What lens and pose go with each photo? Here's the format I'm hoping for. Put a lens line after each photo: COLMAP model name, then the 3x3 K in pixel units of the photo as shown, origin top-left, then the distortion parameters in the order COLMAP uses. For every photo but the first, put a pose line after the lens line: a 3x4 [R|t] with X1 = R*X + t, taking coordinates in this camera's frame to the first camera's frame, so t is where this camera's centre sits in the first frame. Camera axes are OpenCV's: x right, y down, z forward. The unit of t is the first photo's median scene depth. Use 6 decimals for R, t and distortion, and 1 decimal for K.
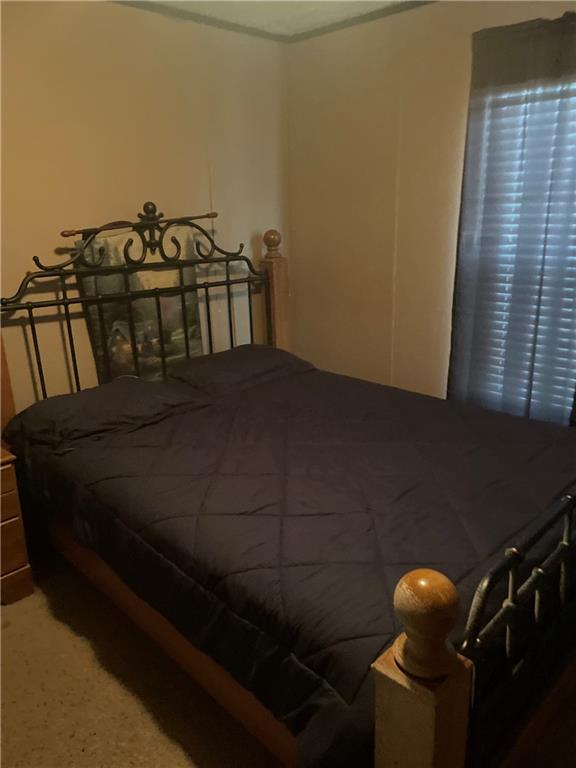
lens RADIAL K [[569.5, 0, 288.0], [0, 569.5, 384.0], [0, 0, 1]] dist [-0.007837, -0.004526]
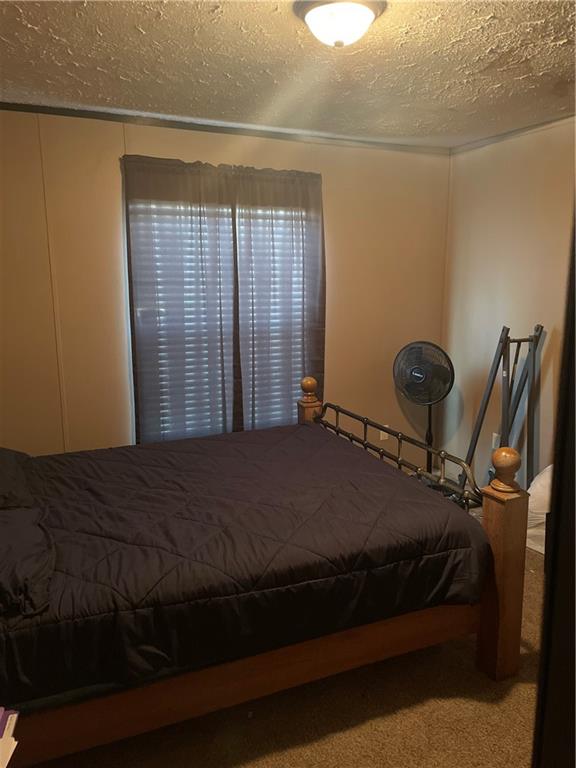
lens RADIAL K [[569.5, 0, 288.0], [0, 569.5, 384.0], [0, 0, 1]] dist [-0.007837, -0.004526]
pose [[0.367299, -0.155357, 0.917036, -0.826993], [0.264019, 0.962810, 0.057365, -0.110247], [-0.891844, 0.221045, 0.394656, 0.307824]]
